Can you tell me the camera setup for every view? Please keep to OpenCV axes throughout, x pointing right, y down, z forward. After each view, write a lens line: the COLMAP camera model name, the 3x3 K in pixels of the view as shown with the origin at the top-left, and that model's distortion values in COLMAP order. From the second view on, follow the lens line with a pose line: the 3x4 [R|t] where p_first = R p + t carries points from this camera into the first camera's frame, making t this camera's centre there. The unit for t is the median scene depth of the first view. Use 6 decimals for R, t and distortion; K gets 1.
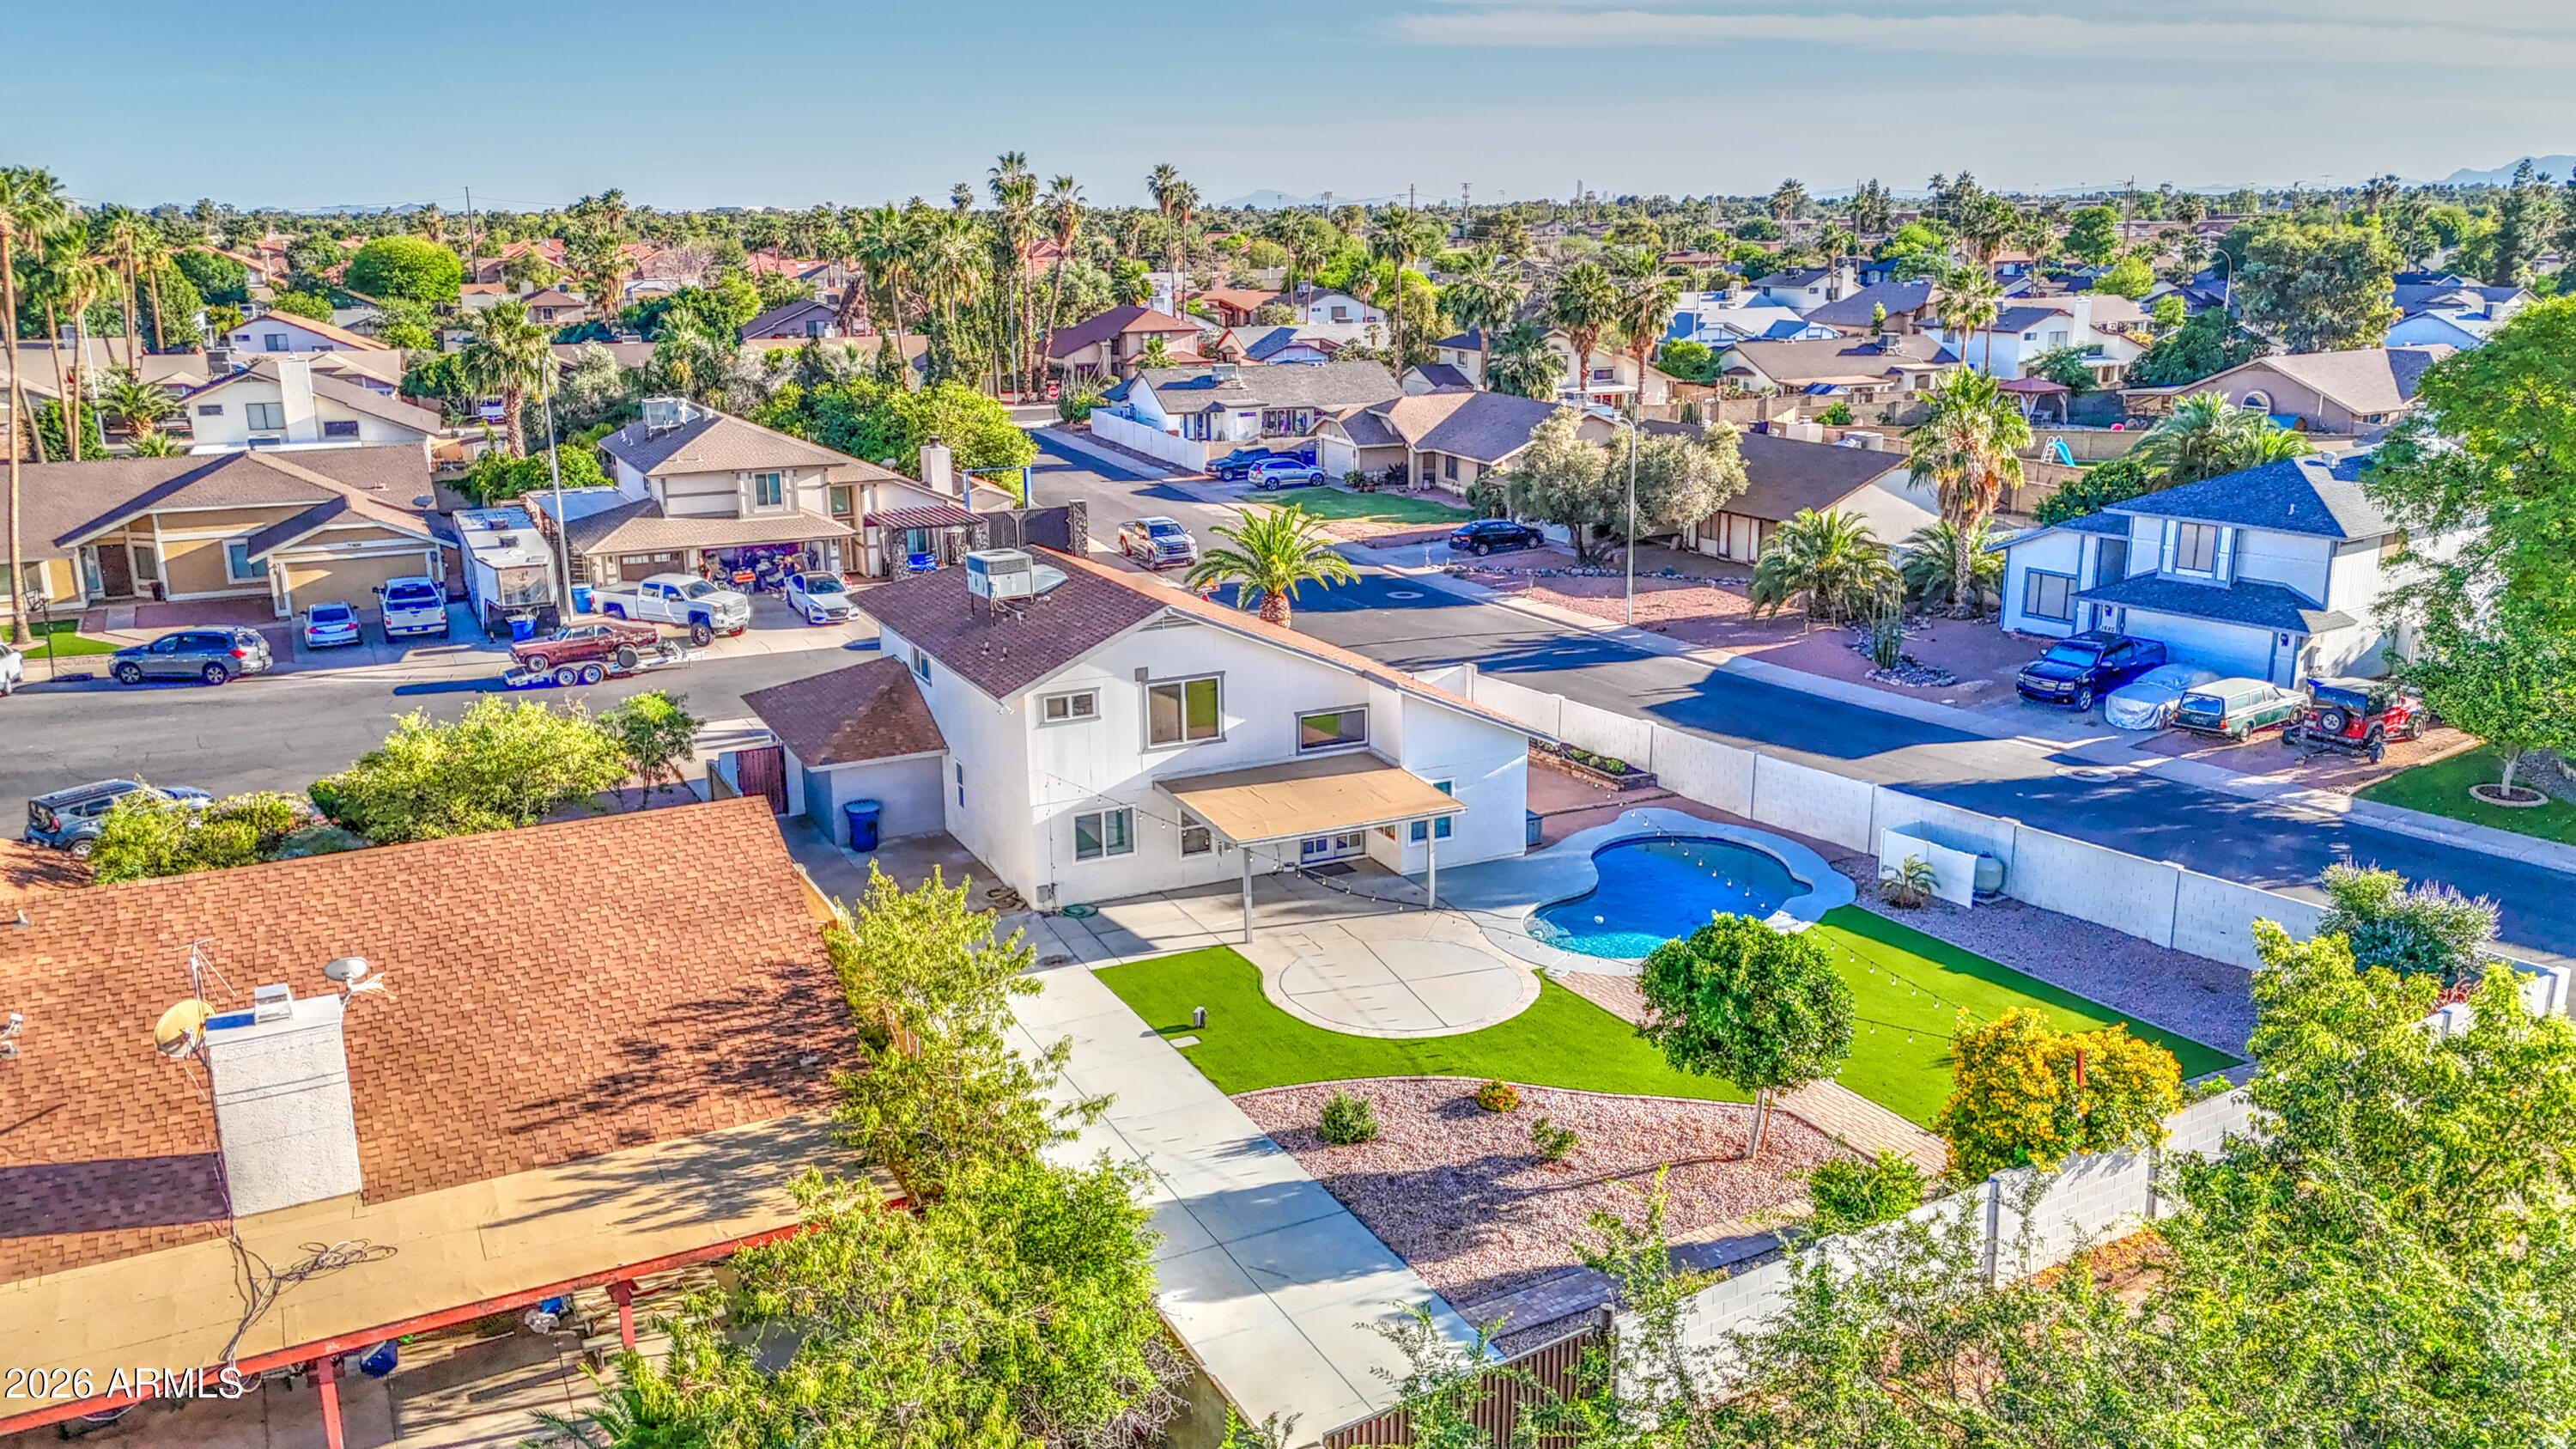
lens RADIAL K [[1973.7, 0, 1288.0], [0, 1973.7, 724.5], [0, 0, 1]] dist [0.081052, -0.071148]
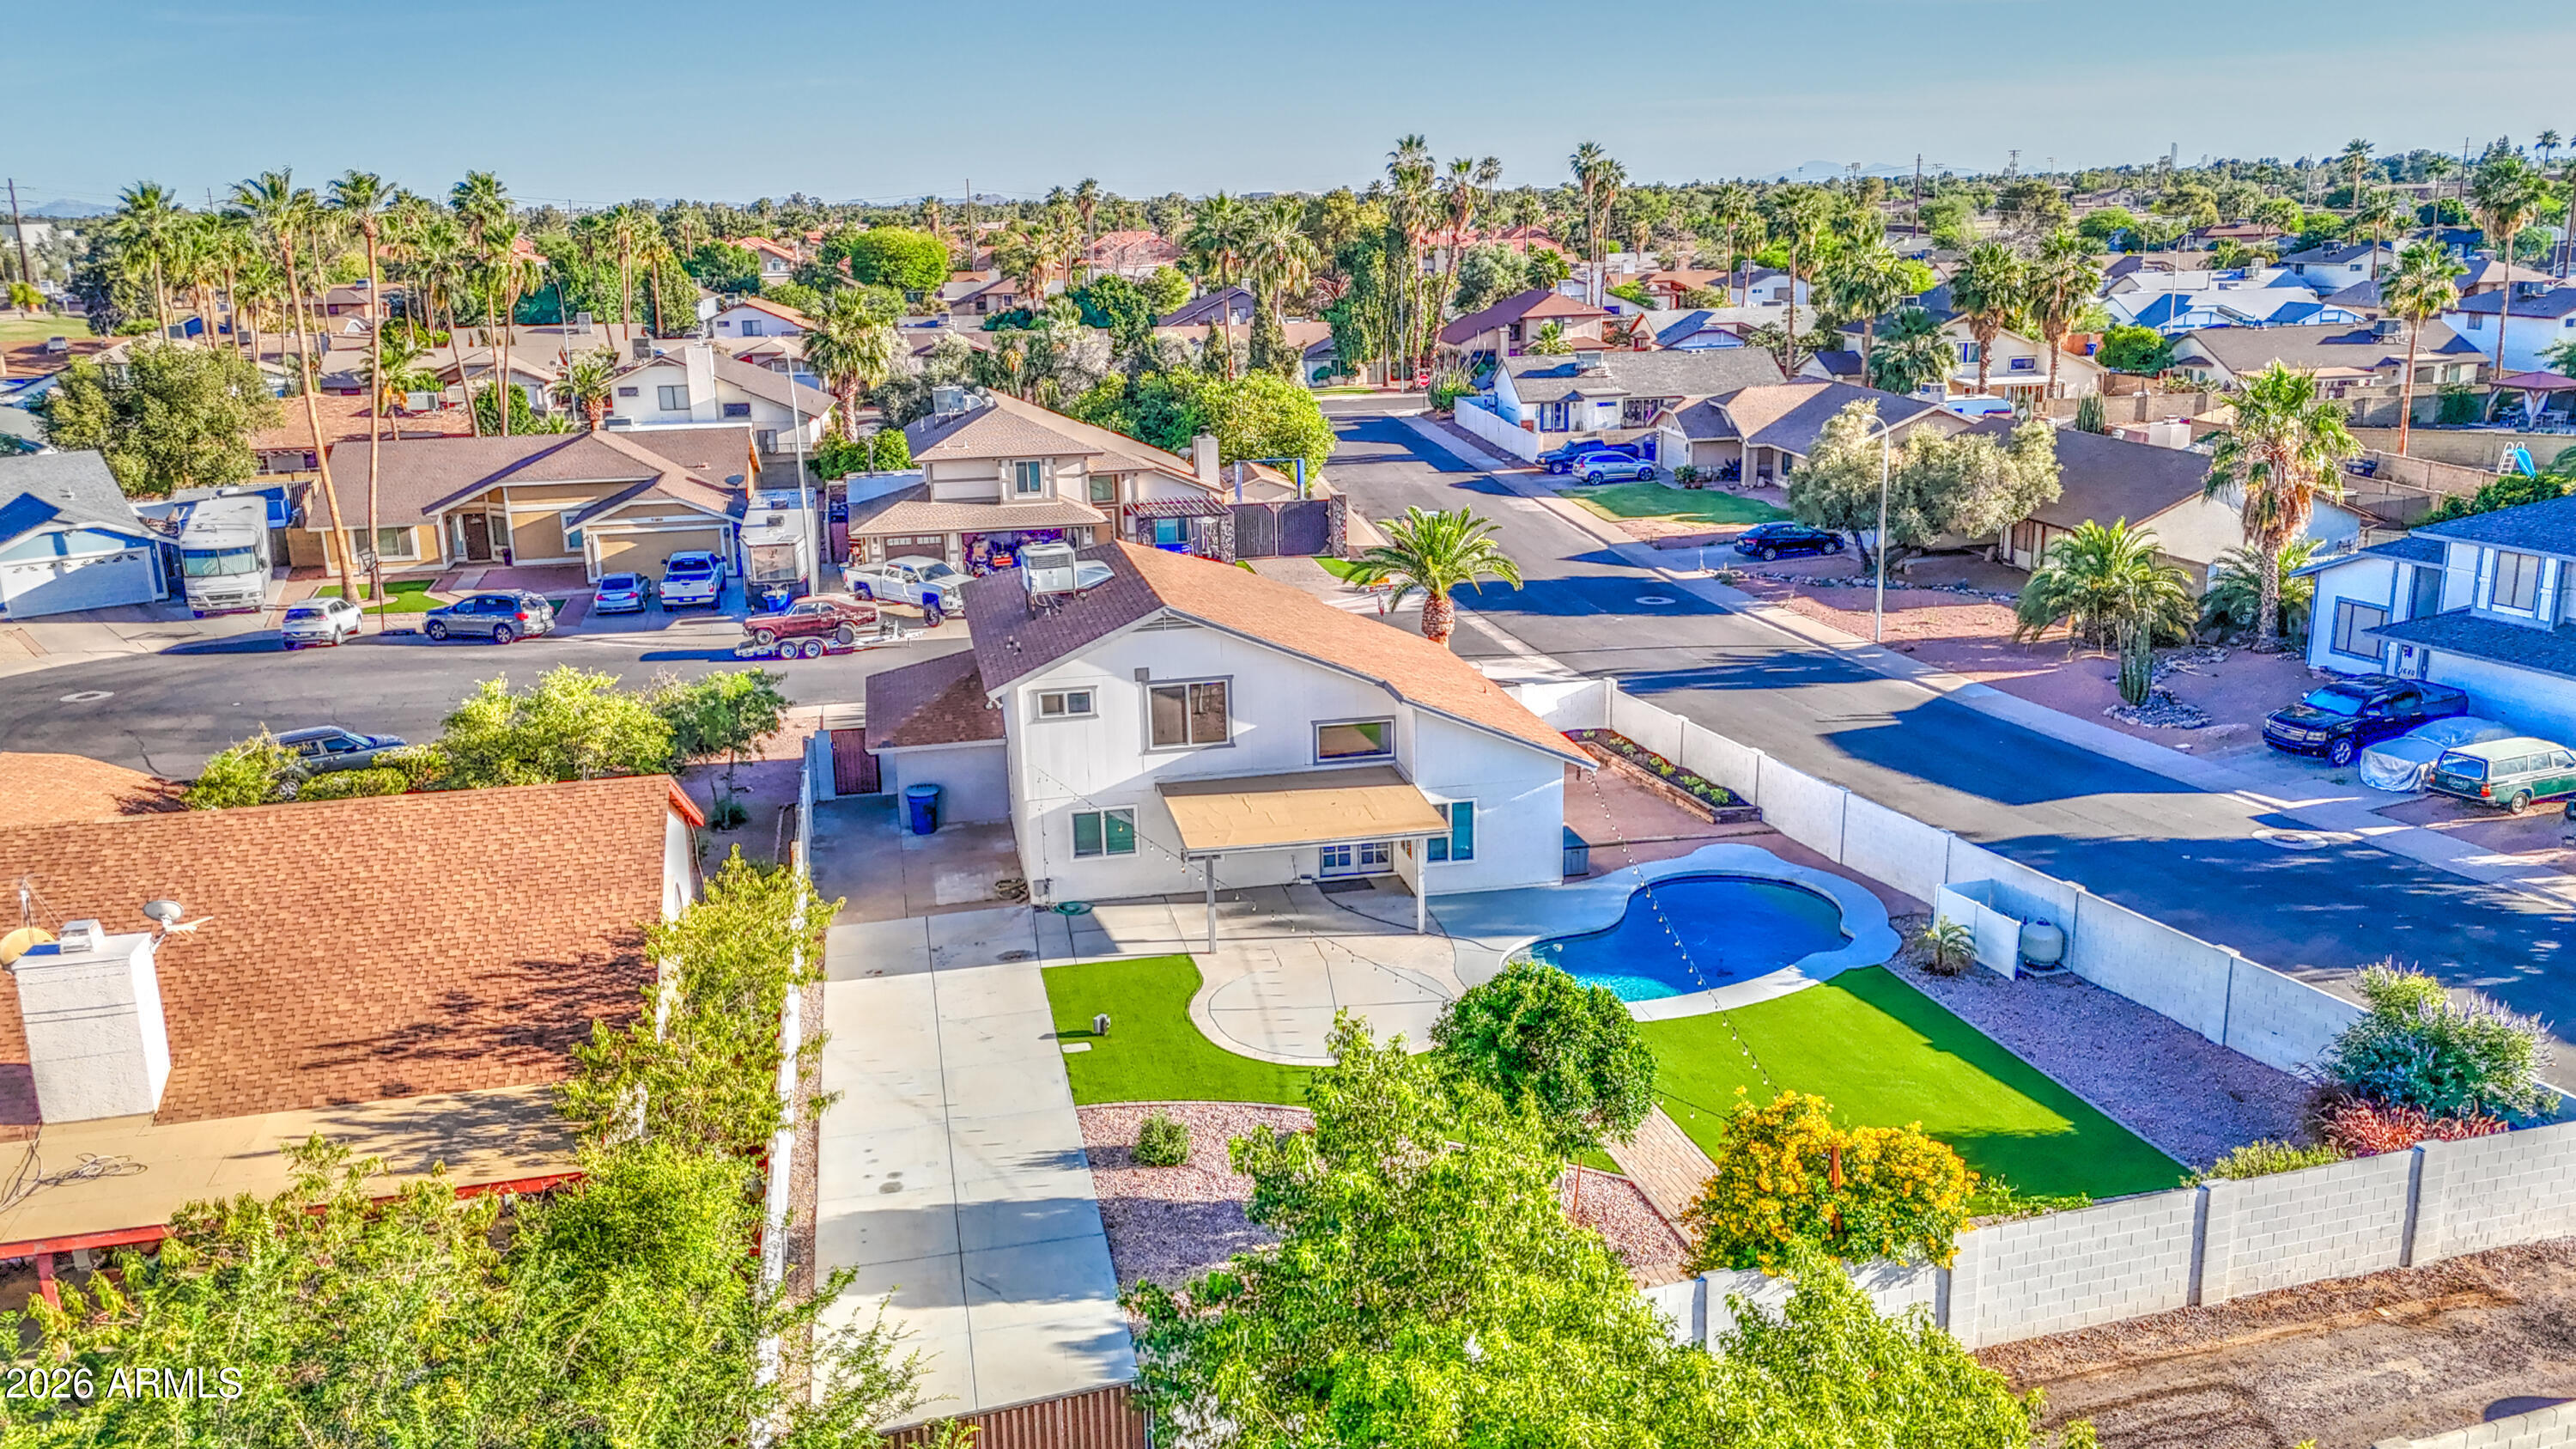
lens RADIAL K [[2022.3, 0, 1288.0], [0, 2022.3, 724.5], [0, 0, 1]] dist [0.071620, -0.061378]
pose [[0.966816, 0.052529, -0.250015, 0.160859], [-0.051404, 0.998617, 0.011031, -0.009843], [0.250249, 0.002187, 0.968179, 0.022827]]
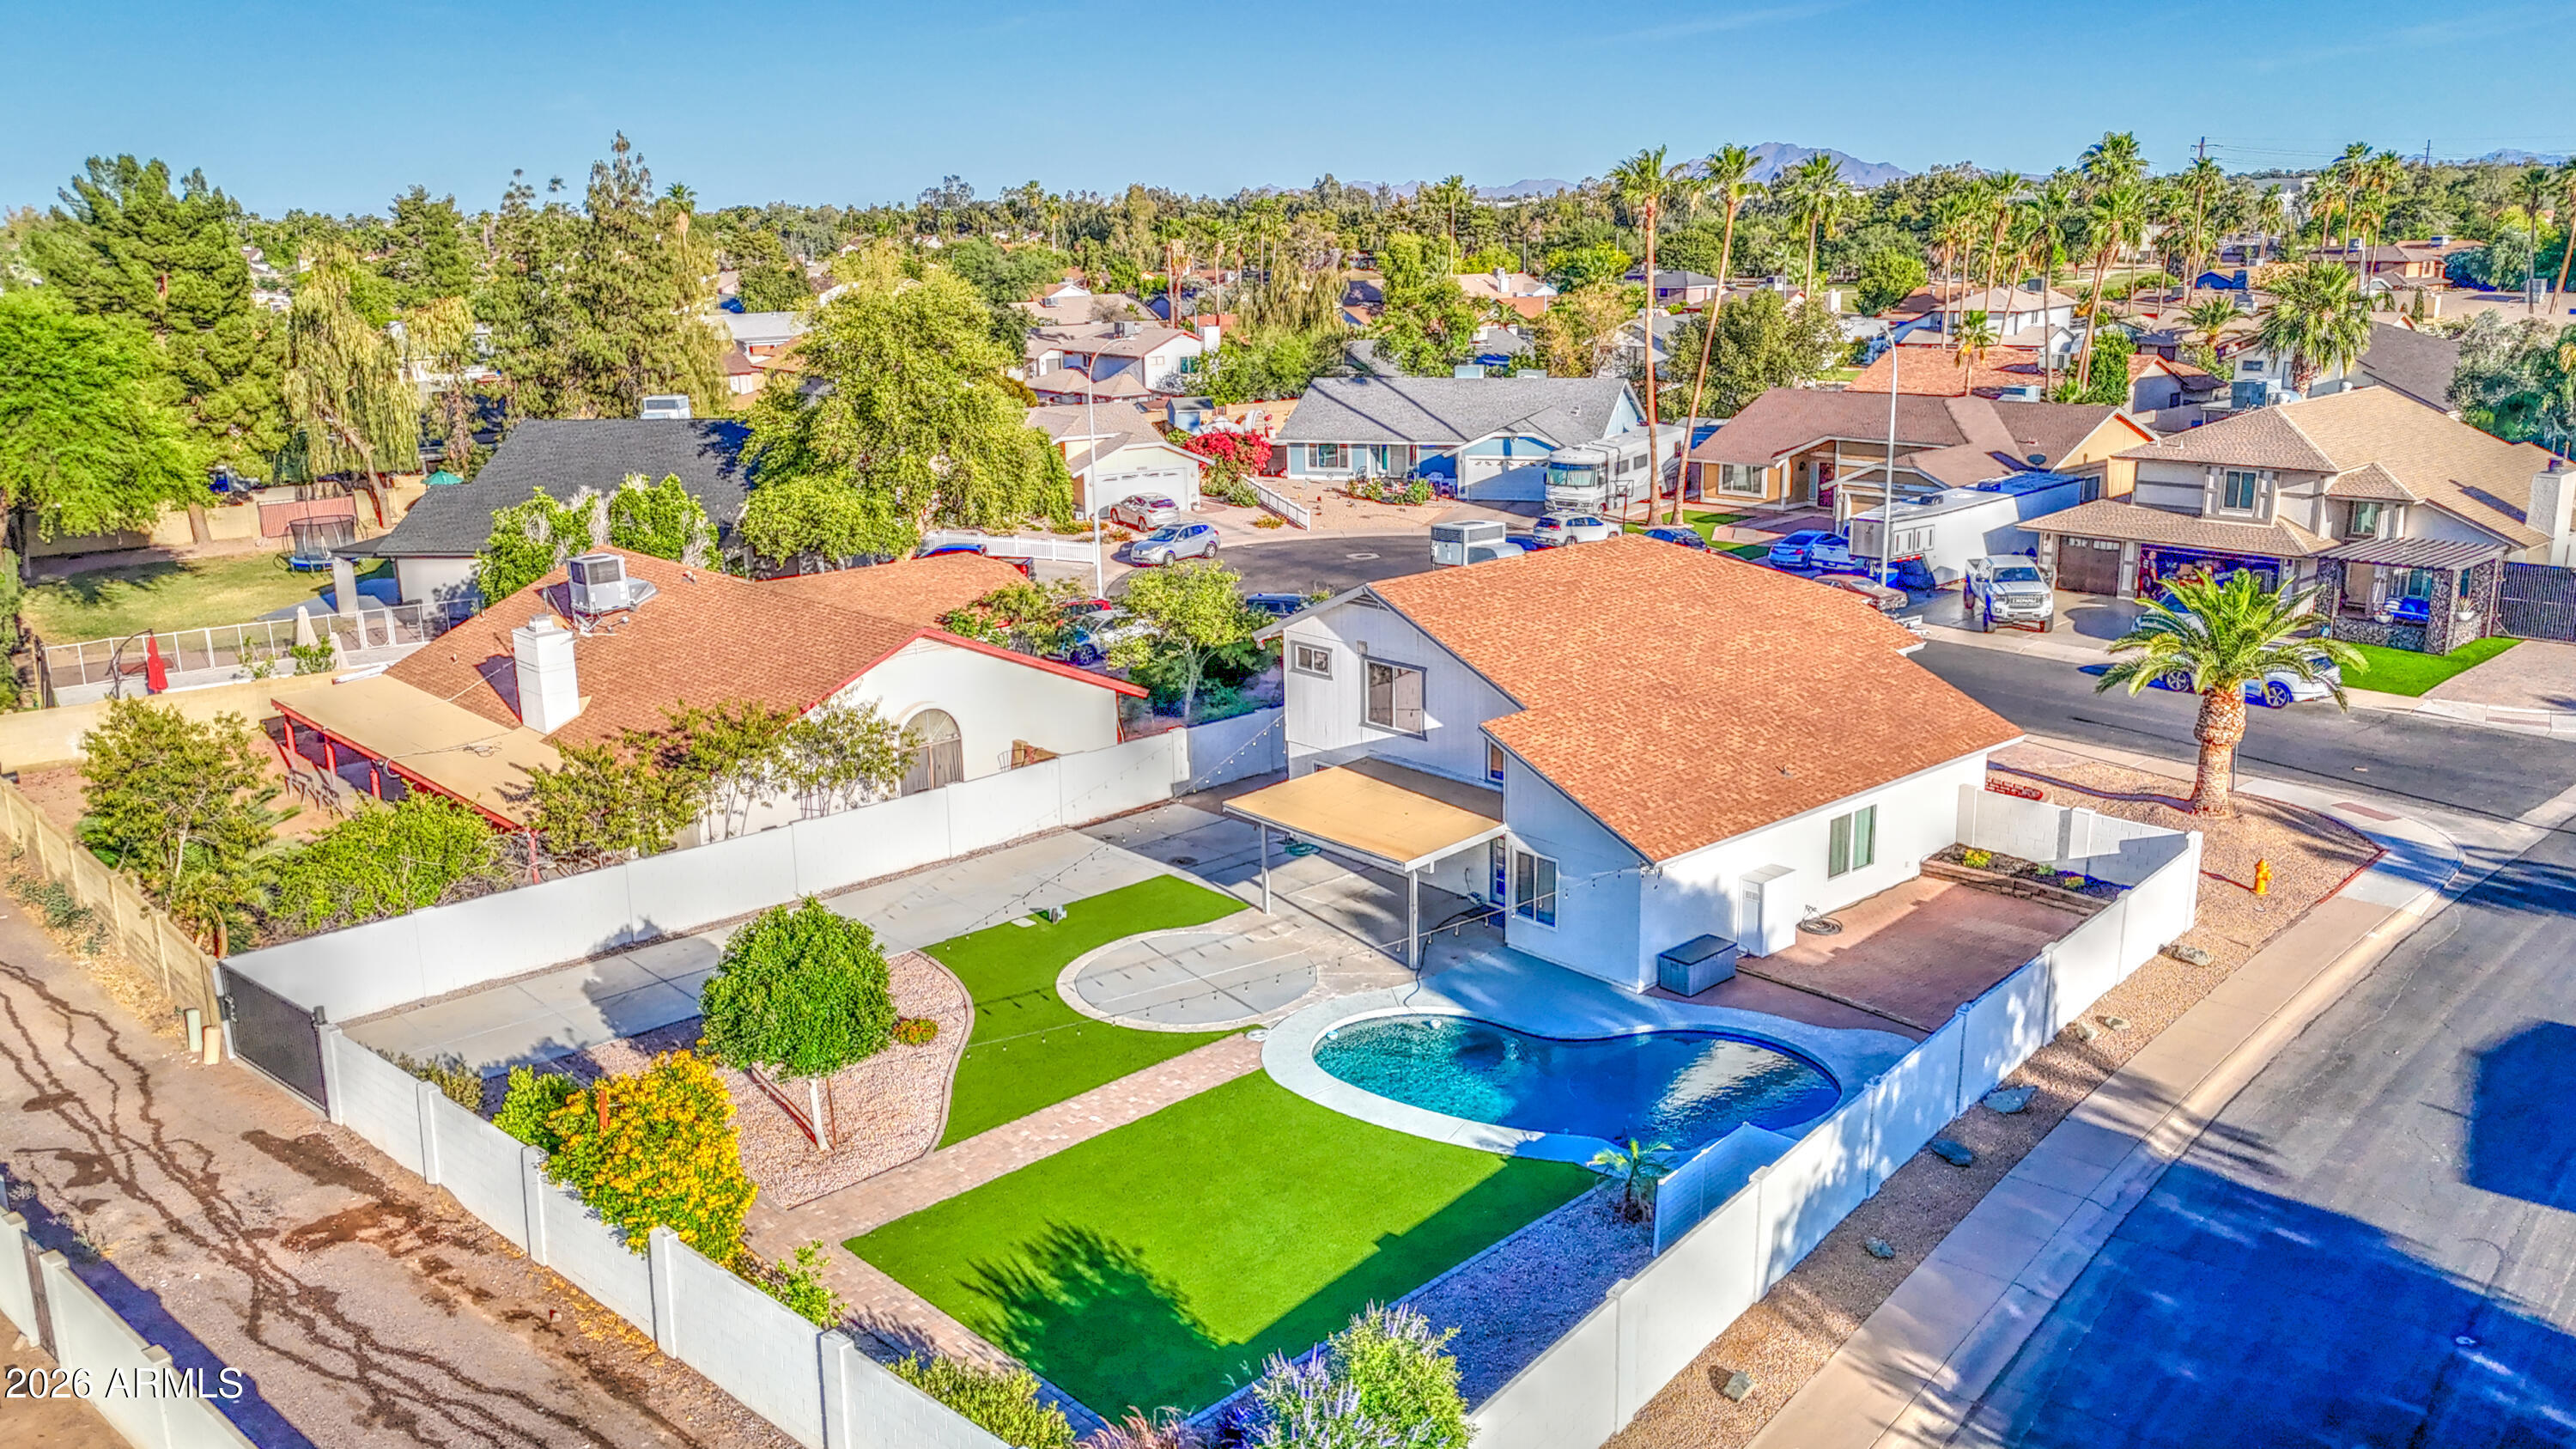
lens RADIAL K [[1973.7, 0, 1288.0], [0, 1973.7, 724.5], [0, 0, 1]] dist [0.081052, -0.071148]
pose [[0.262597, 0.247343, -0.932665, 0.557013], [-0.223833, 0.955835, 0.190467, -0.109806], [0.938585, 0.158746, 0.306363, 0.415002]]
